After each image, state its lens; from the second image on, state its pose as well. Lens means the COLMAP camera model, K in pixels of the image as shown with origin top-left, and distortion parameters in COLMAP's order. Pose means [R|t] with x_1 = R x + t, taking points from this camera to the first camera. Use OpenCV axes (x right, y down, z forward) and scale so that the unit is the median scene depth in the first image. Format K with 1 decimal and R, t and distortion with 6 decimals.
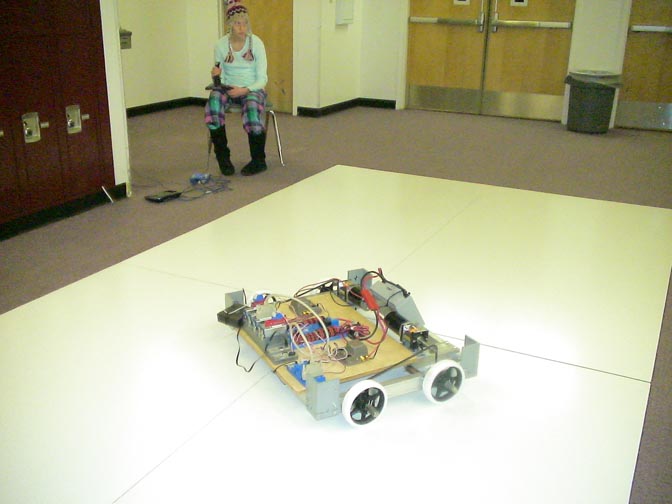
lens RADIAL K [[730.0, 0, 336.0], [0, 730.0, 252.0], [0, 0, 1]] dist [0.001807, -0.002648]
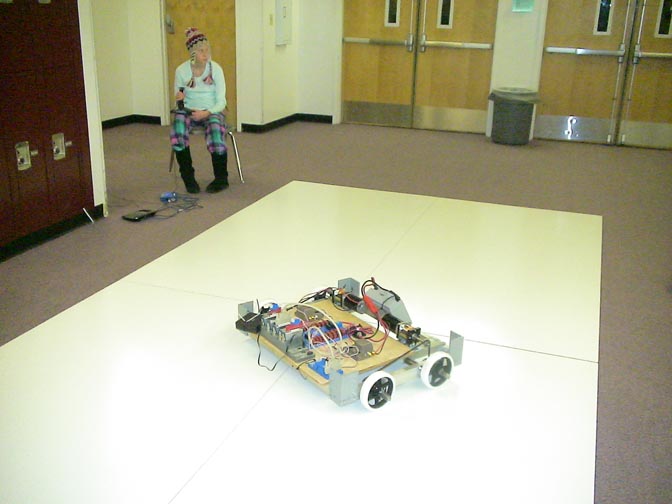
lens RADIAL K [[730.0, 0, 336.0], [0, 730.0, 252.0], [0, 0, 1]] dist [0.001807, -0.002648]
pose [[0.992489, -0.032354, 0.117976, -0.072325], [0.033112, 0.999442, -0.004473, -0.007993], [-0.117766, 0.008346, 0.993006, -0.083140]]
